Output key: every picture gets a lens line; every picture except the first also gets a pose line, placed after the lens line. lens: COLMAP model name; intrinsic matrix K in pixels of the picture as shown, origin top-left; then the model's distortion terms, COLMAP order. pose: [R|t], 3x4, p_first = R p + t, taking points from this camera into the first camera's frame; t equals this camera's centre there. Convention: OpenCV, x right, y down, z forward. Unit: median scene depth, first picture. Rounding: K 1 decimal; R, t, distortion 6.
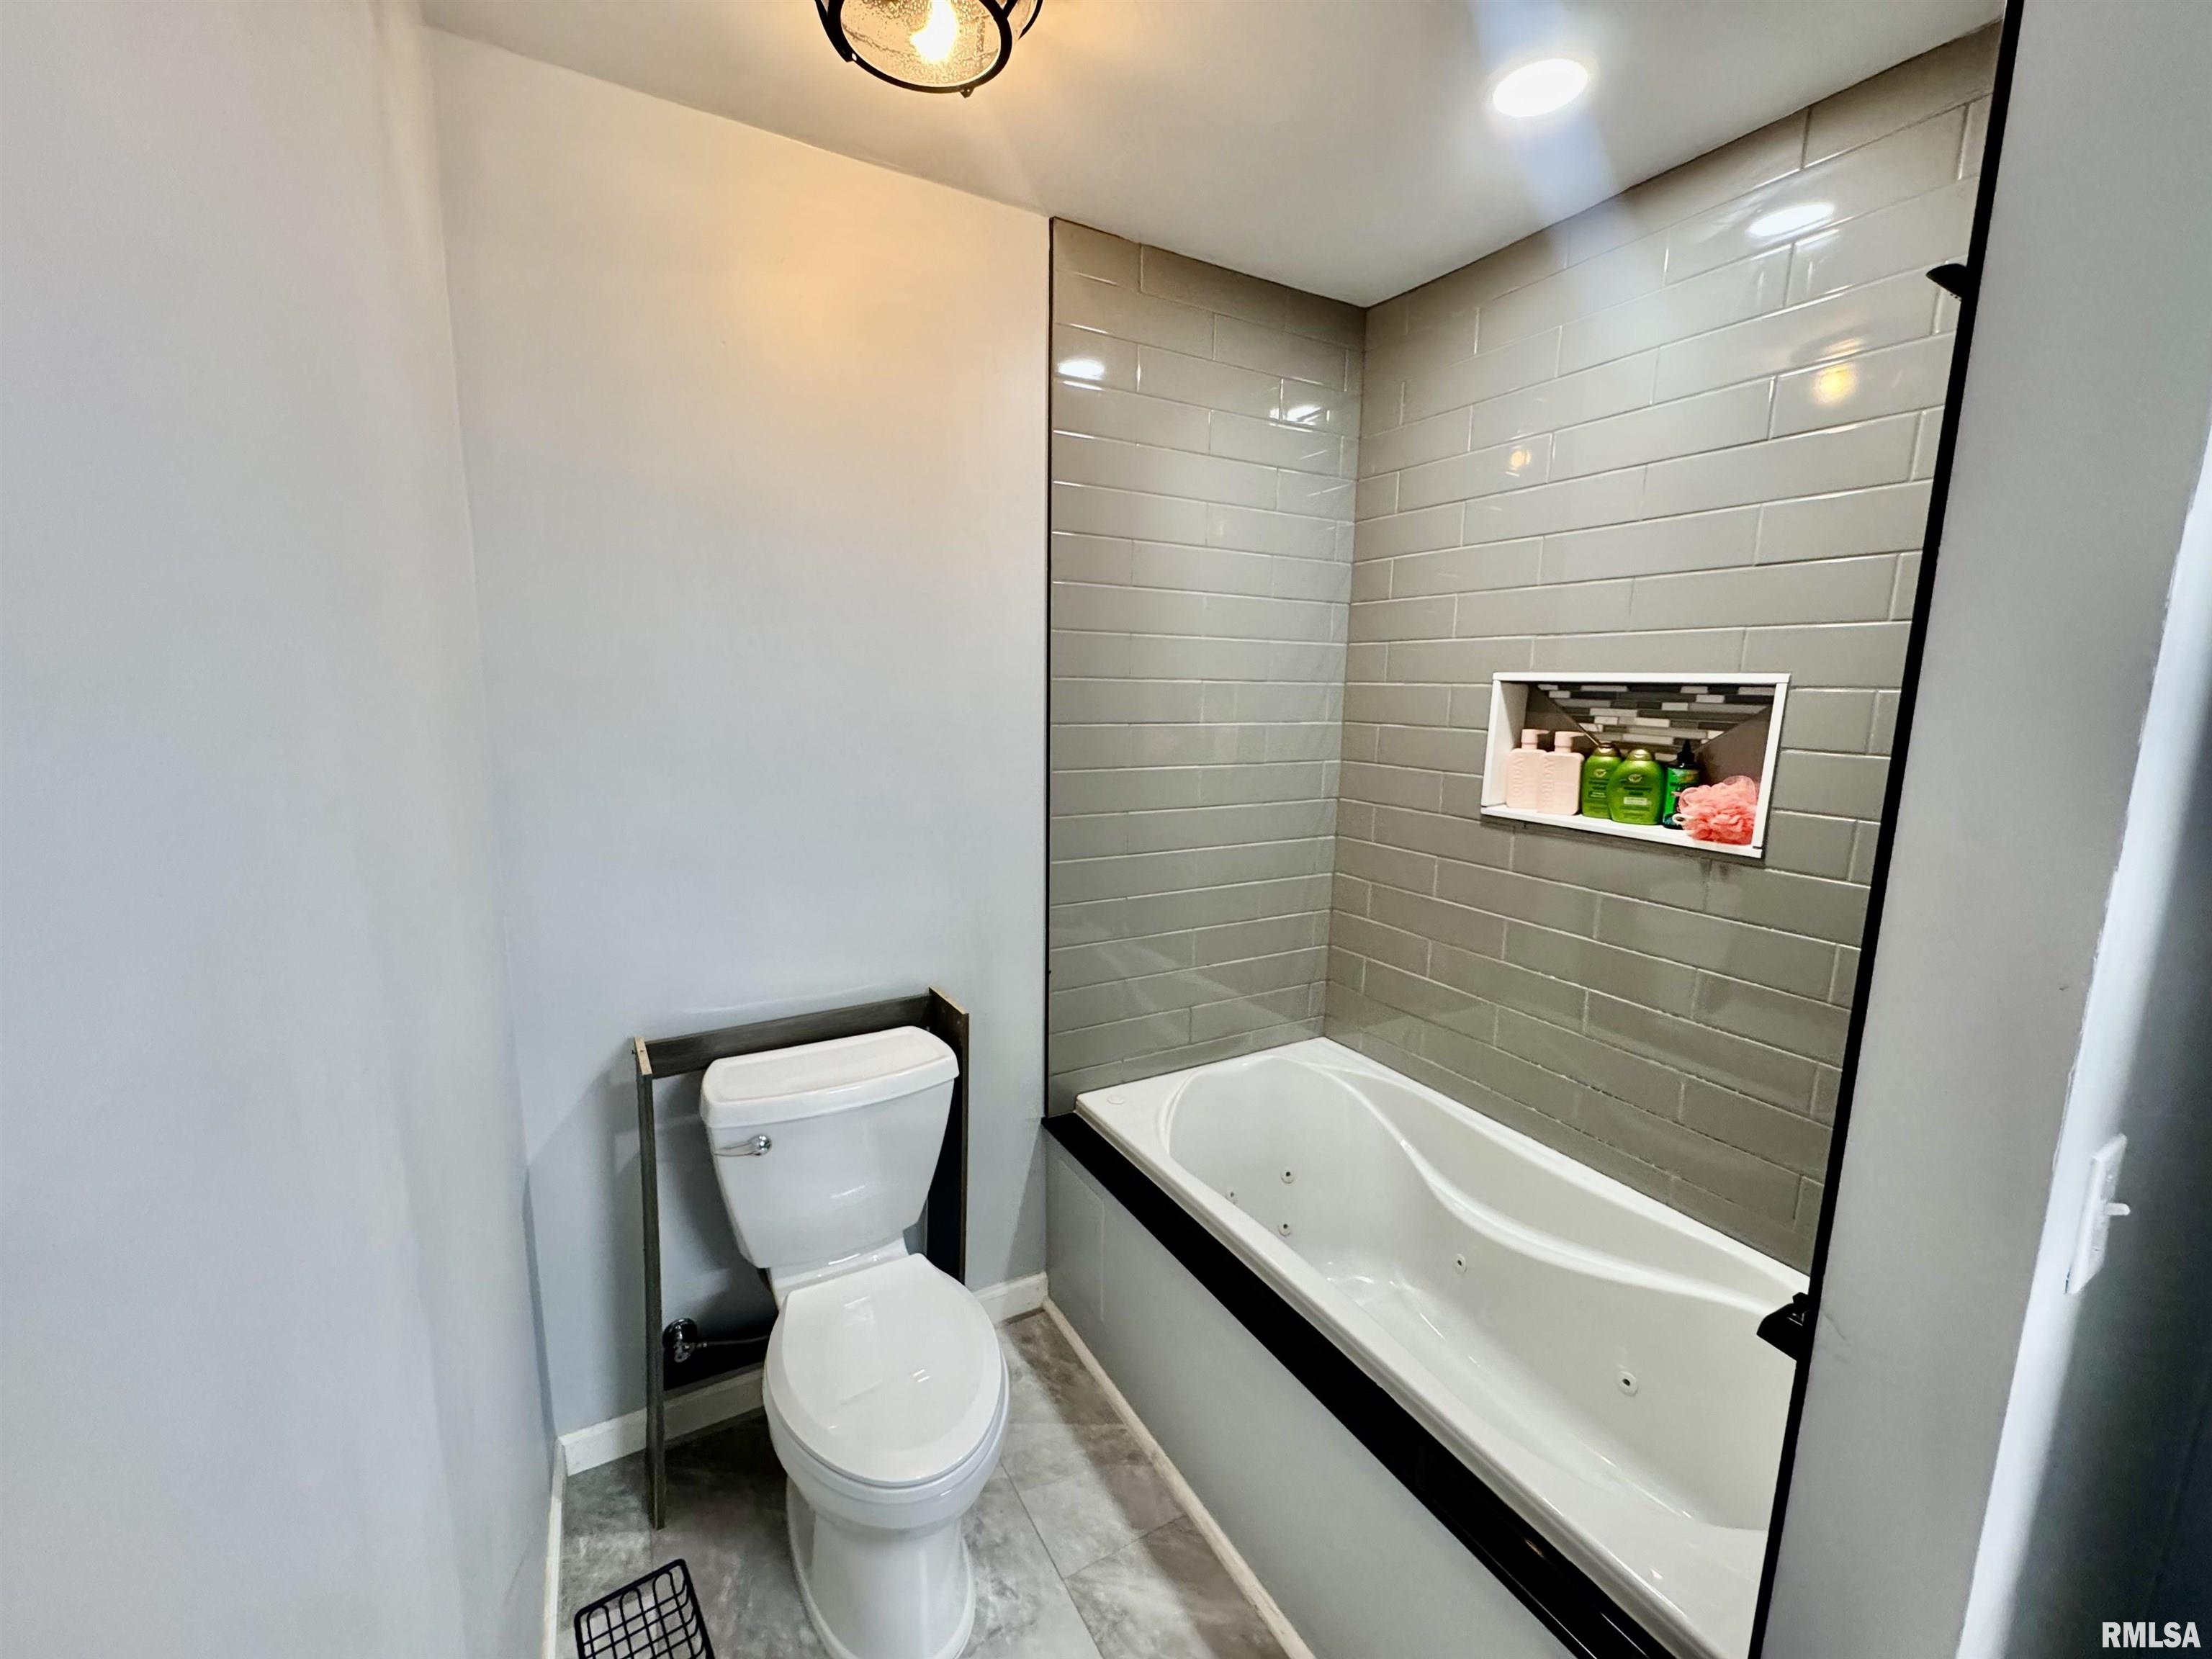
lens RADIAL K [[884.5, 0, 1102.8], [0, 884.5, 829.5], [0, 0, 1]] dist [-0.003727, 0.000681]
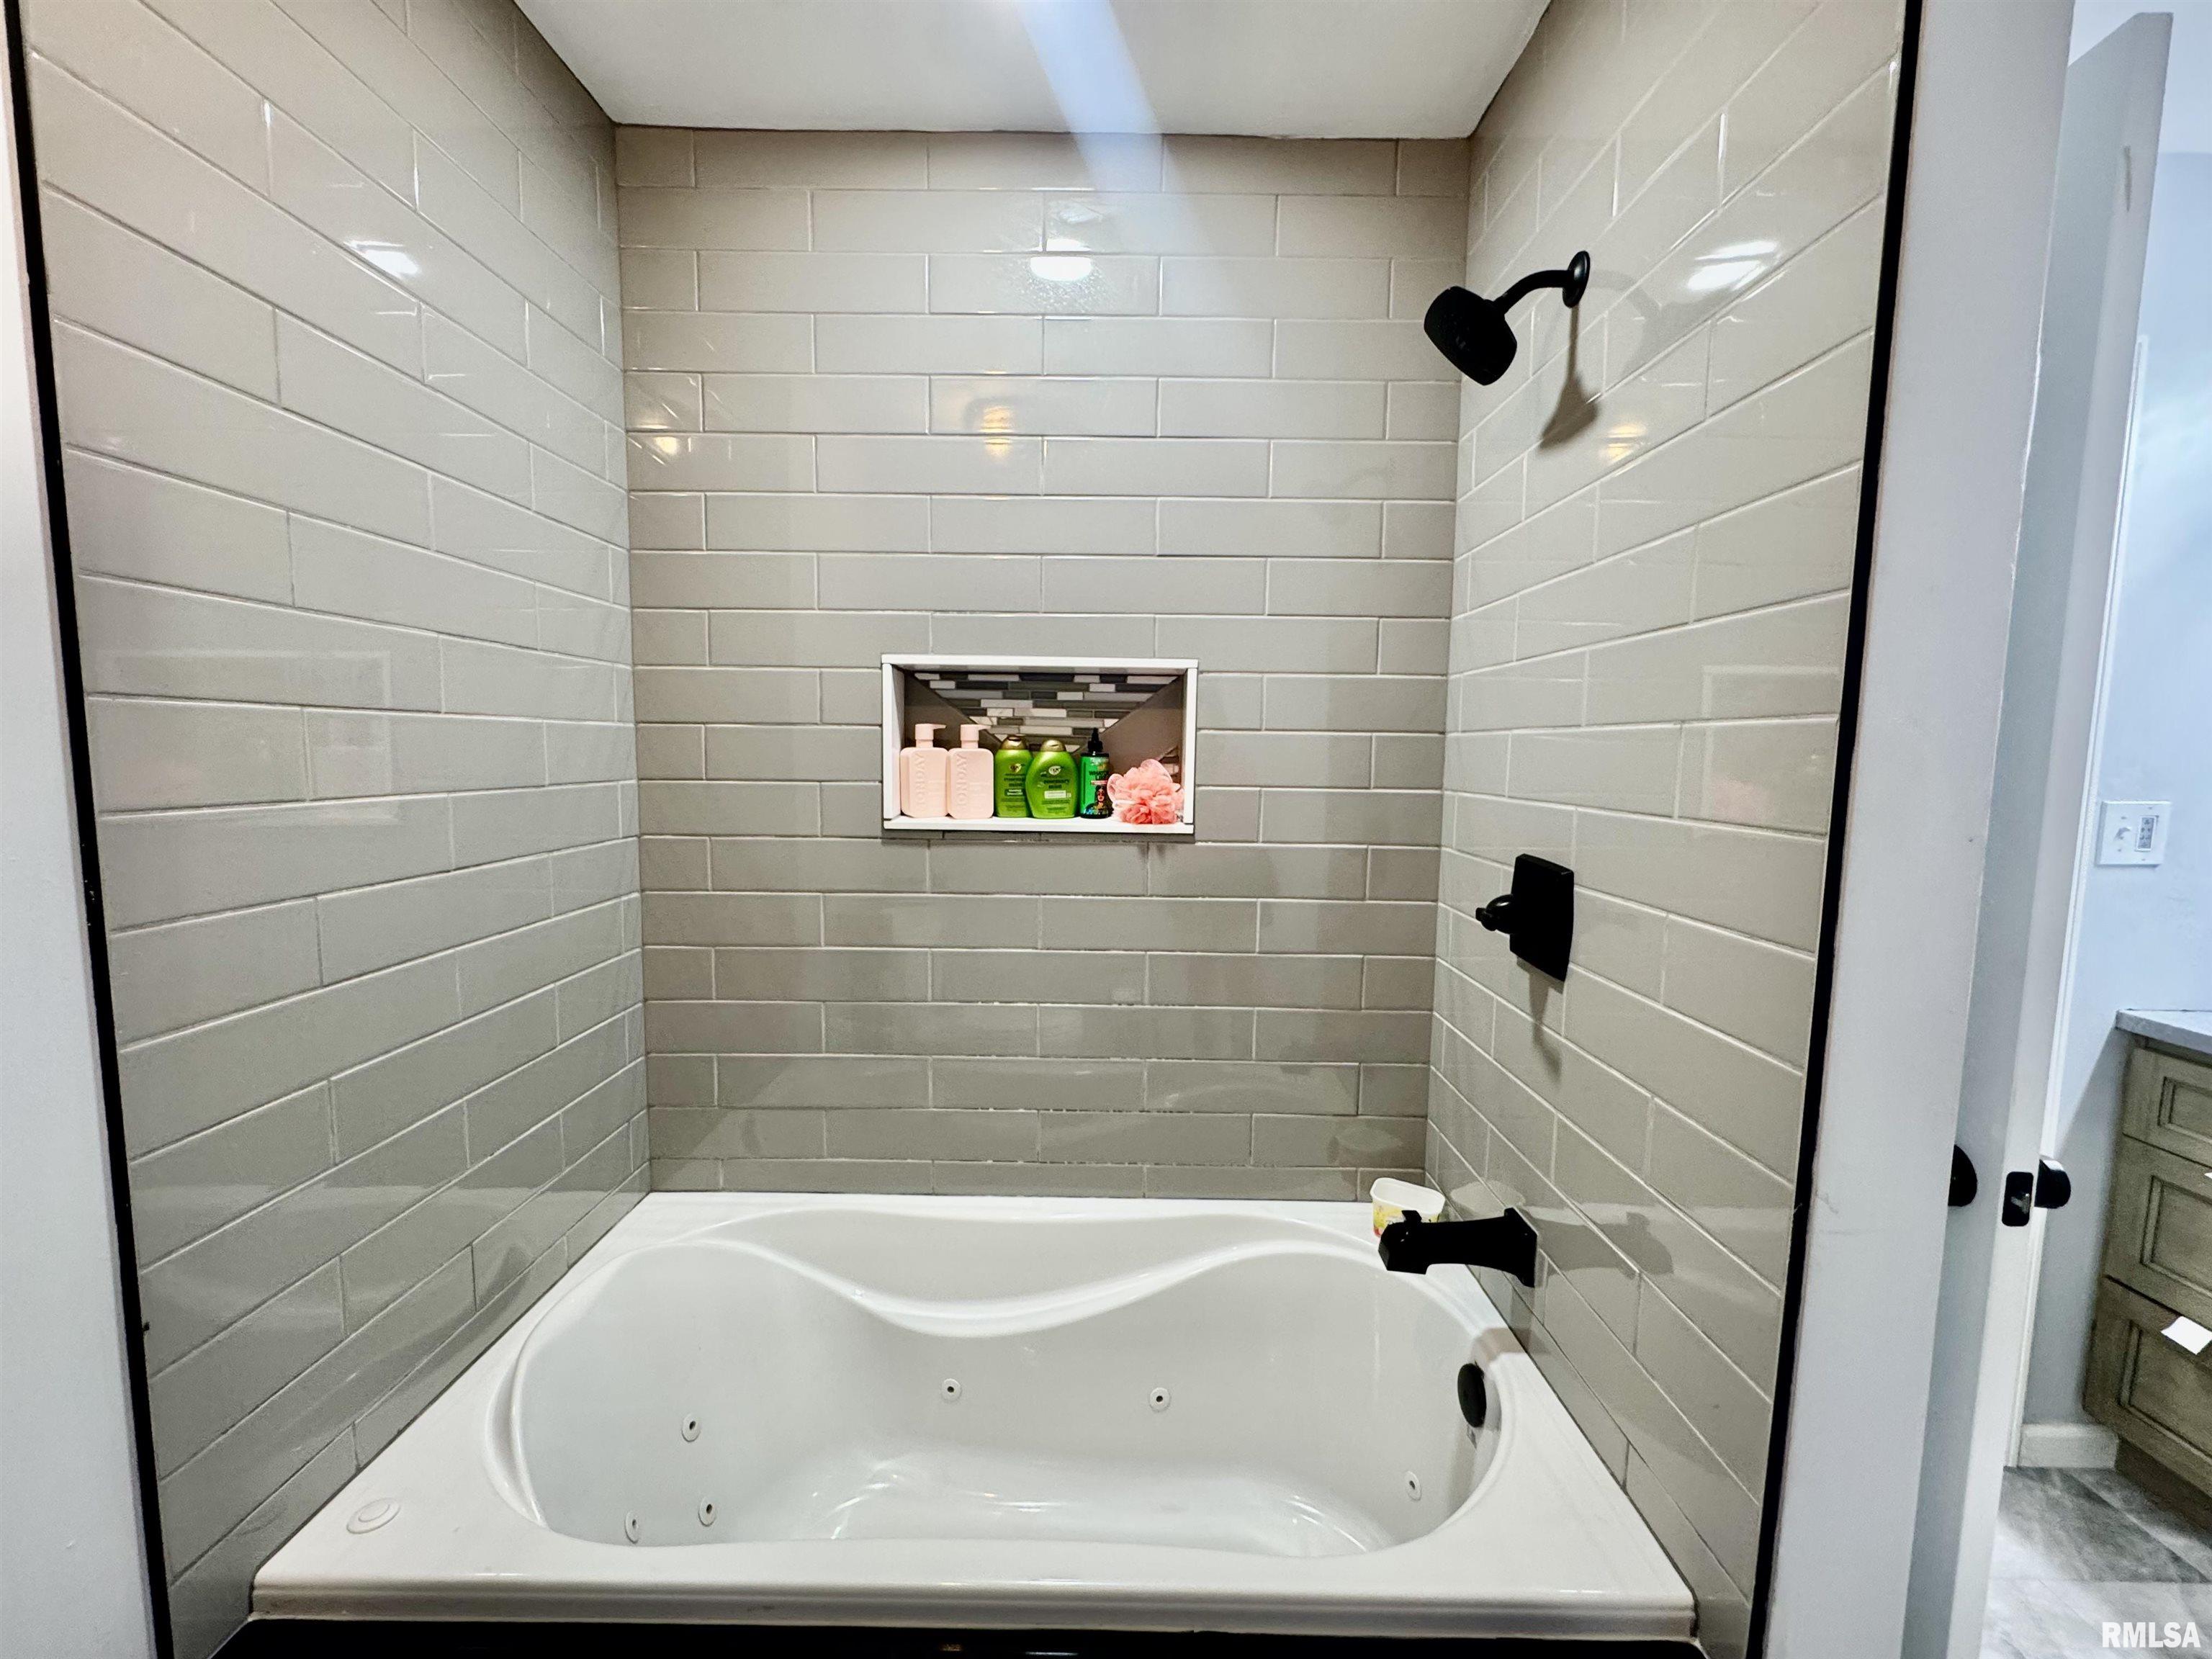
lens RADIAL K [[884.5, 0, 1102.8], [0, 884.5, 829.5], [0, 0, 1]] dist [-0.003727, 0.000681]
pose [[0.493102, -0.090325, 0.865270, -0.188433], [0.138080, 0.990114, 0.024668, -0.011100], [-0.858944, 0.107313, 0.500700, 0.470597]]
